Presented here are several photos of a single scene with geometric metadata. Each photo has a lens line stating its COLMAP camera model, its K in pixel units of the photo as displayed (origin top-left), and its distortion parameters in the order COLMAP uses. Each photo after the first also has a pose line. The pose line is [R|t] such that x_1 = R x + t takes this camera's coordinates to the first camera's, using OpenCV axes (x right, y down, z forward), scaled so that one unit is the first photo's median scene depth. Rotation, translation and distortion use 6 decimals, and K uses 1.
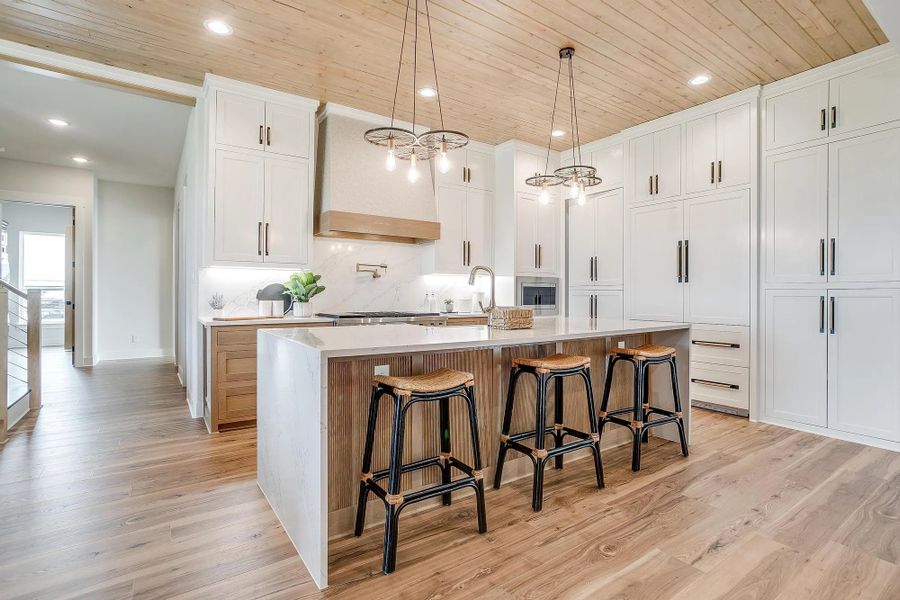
lens RADIAL K [[432.8, 0, 446.3], [0, 432.8, 295.4], [0, 0, 1]] dist [-0.036061, 0.008384]
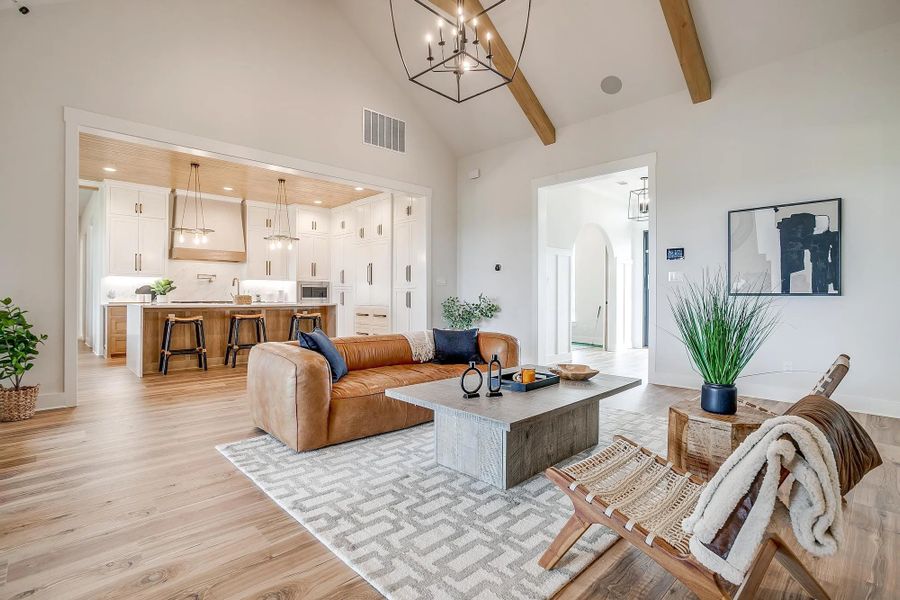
lens RADIAL K [[432.8, 0, 450.1], [0, 432.8, 293.4], [0, 0, 1]] dist [-0.036061, 0.008384]
pose [[0.986547, -0.000440, 0.163480, 0.595776], [0.001054, 0.999993, -0.003668, 0.016185], [-0.163477, 0.003791, 0.986540, -1.027111]]
